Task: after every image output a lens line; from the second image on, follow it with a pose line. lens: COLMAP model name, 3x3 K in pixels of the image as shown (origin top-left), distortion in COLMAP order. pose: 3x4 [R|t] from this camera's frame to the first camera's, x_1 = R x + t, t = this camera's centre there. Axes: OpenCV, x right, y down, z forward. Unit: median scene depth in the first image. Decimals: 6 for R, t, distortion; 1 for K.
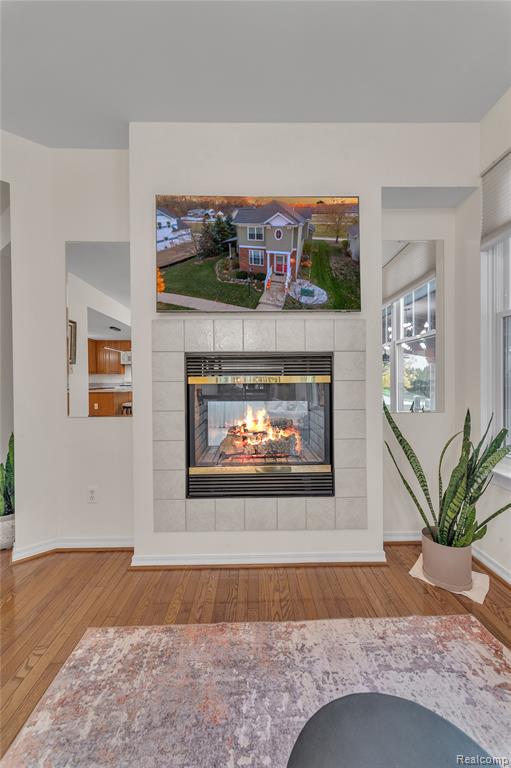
lens RADIAL K [[296.6, 0, 255.0], [0, 296.6, 386.6], [0, 0, 1]] dist [0.002641, 0.000138]
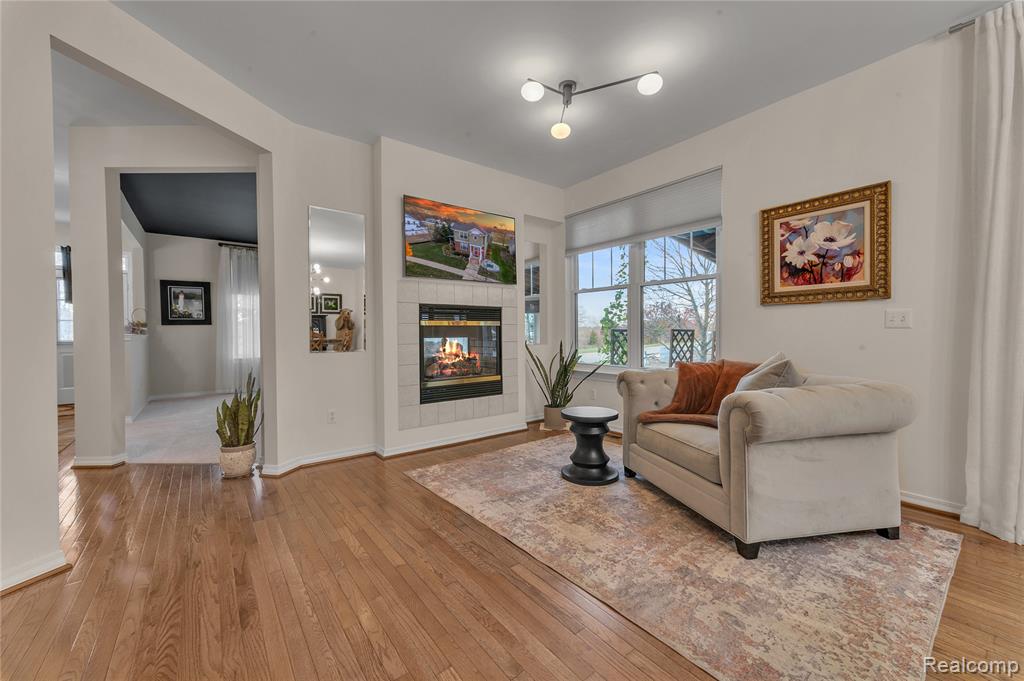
lens RADIAL K [[395.5, 0, 515.0], [0, 395.5, 337.5], [0, 0, 1]] dist [0.002641, 0.000138]
pose [[0.803334, -0.008772, 0.595464, -1.025471], [0.012236, 0.999924, -0.001778, 0.060764], [-0.595403, 0.008715, 0.803380, -0.850974]]
